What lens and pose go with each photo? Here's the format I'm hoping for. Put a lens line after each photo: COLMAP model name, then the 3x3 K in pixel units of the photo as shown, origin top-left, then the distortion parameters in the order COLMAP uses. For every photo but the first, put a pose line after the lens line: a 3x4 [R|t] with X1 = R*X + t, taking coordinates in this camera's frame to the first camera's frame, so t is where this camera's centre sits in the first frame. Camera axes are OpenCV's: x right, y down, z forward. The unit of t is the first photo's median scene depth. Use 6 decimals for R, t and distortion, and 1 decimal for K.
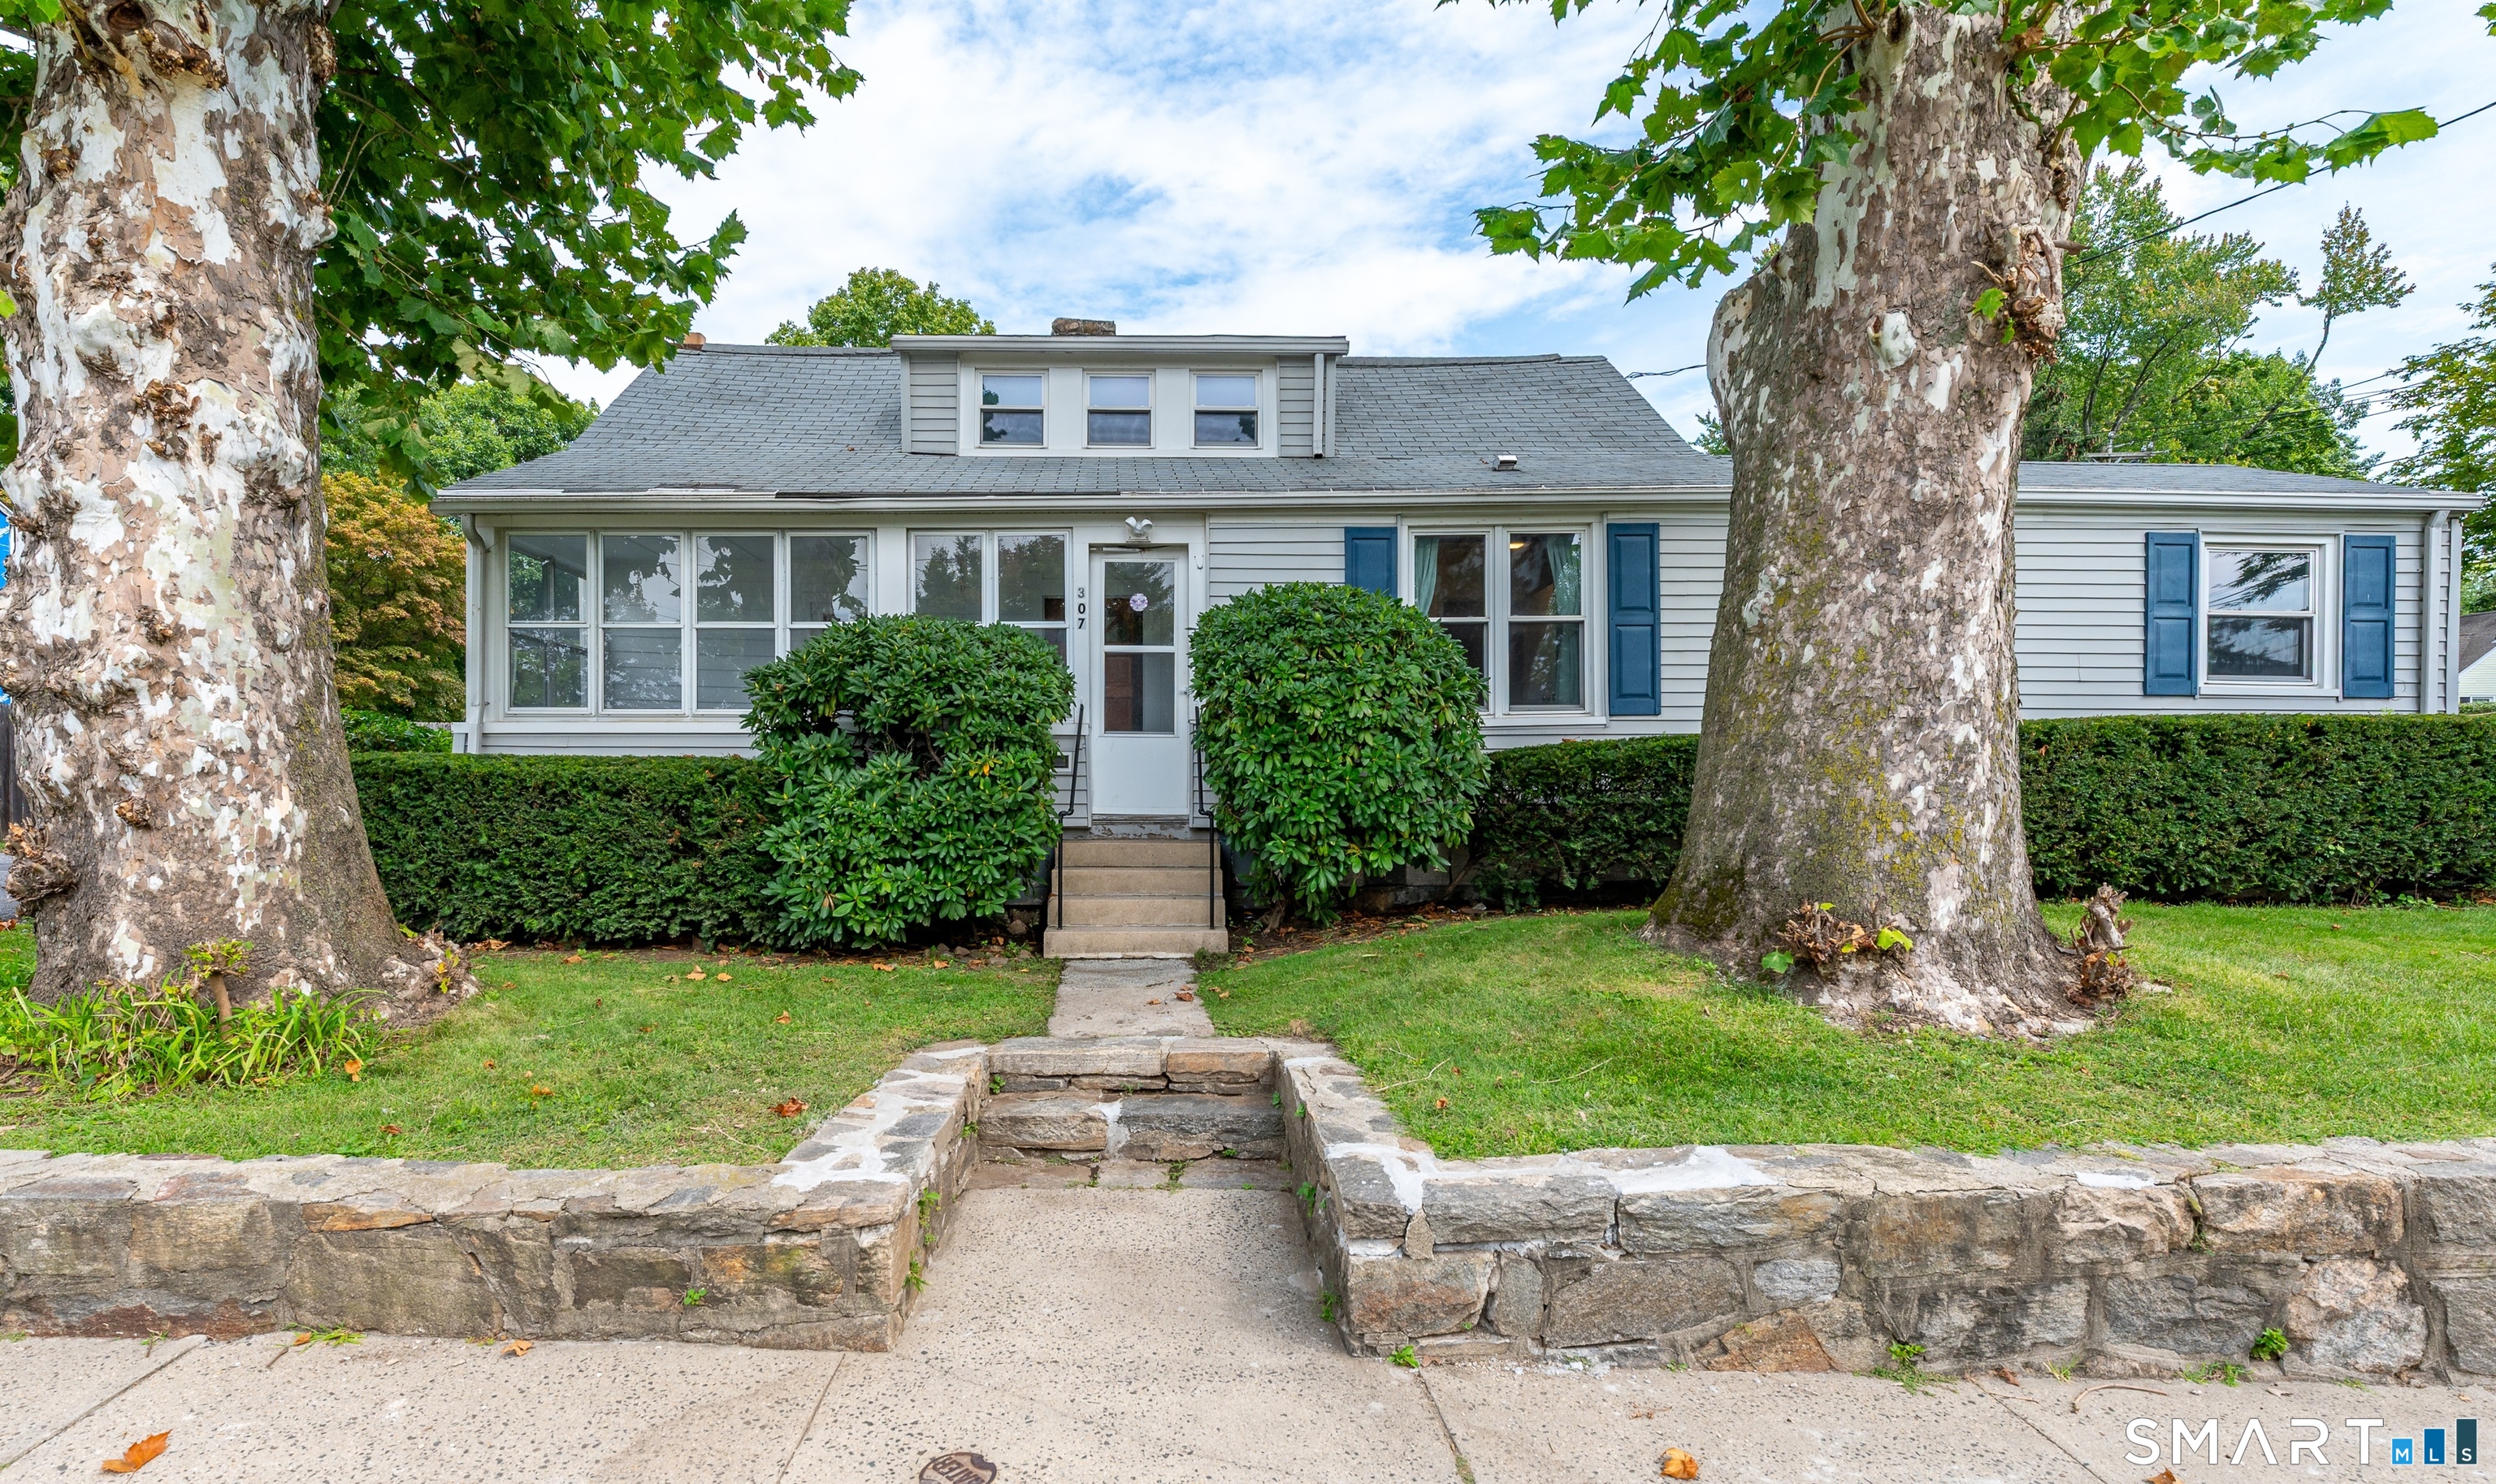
lens RADIAL K [[1143.7, 0, 1241.0], [0, 1143.7, 786.5], [0, 0, 1]] dist [0.000927, 0.000019]
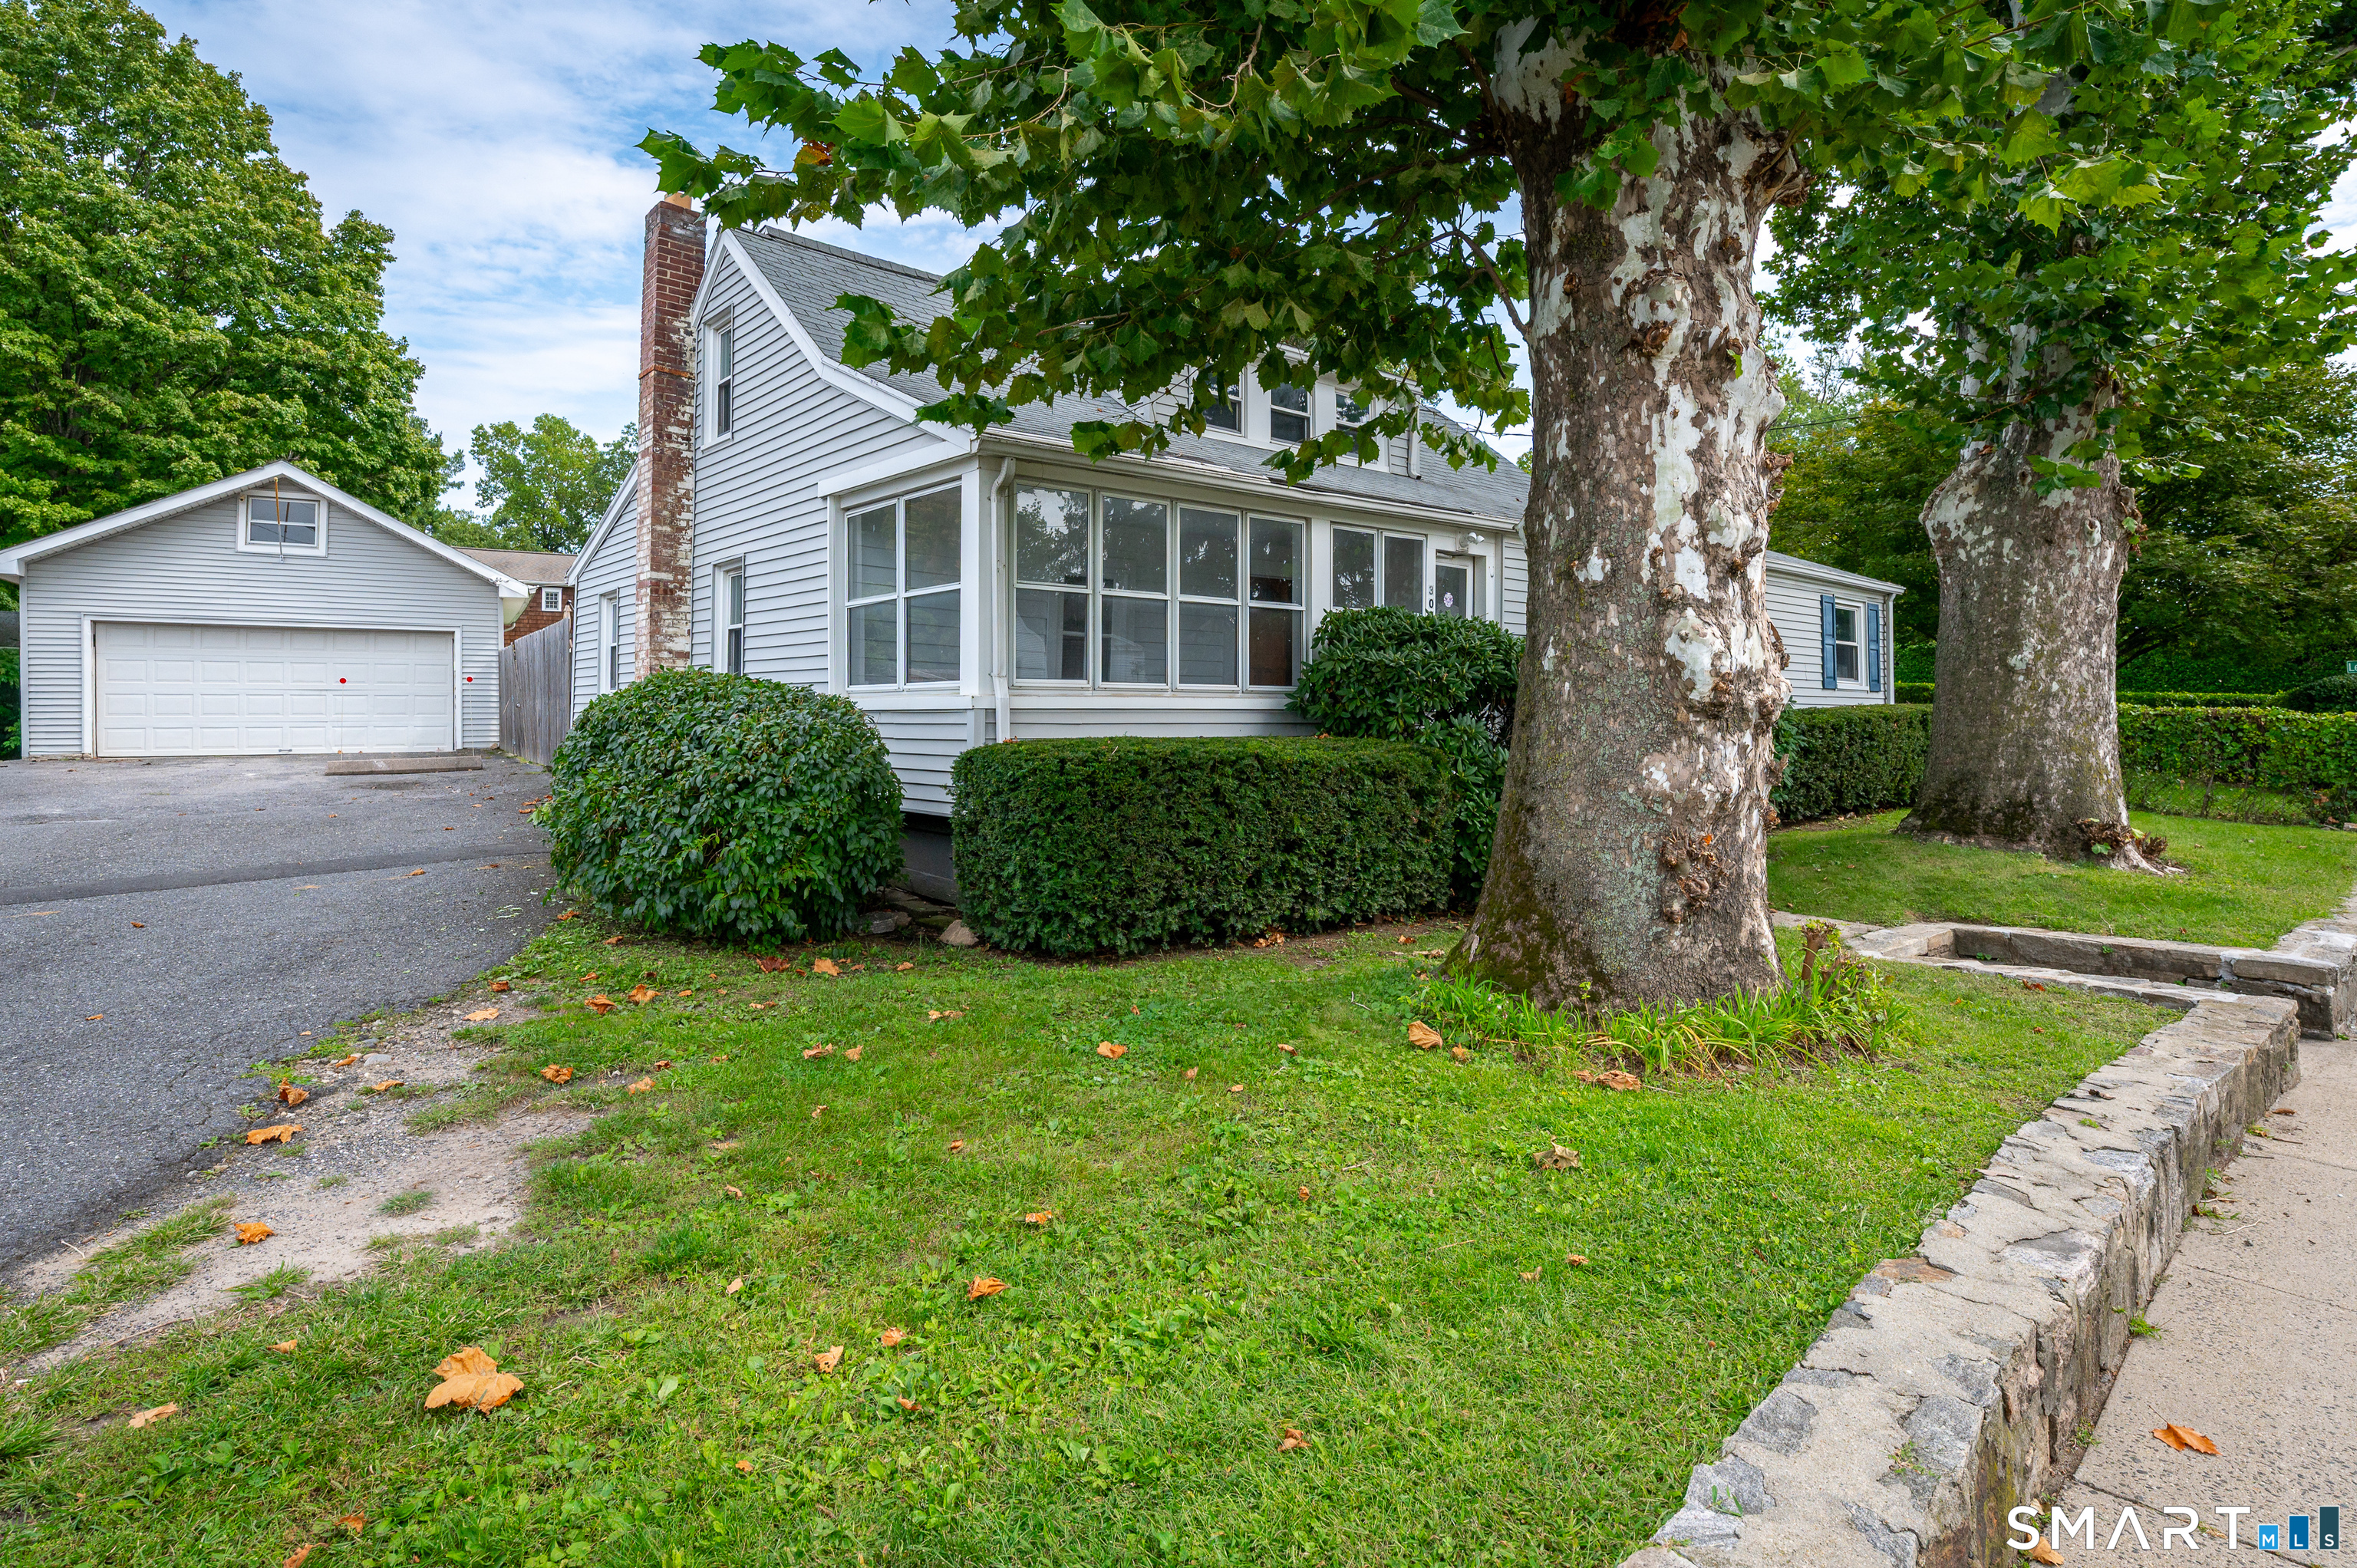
lens RADIAL K [[1191.9, 0, 1158.2], [0, 1191.9, 674.6], [0, 0, 1]] dist [-0.000679, -0.000096]
pose [[0.781437, 0.020214, 0.623657, -1.898292], [0.002509, 0.999365, -0.035536, -0.068585], [-0.623979, 0.029334, 0.780890, 0.378936]]
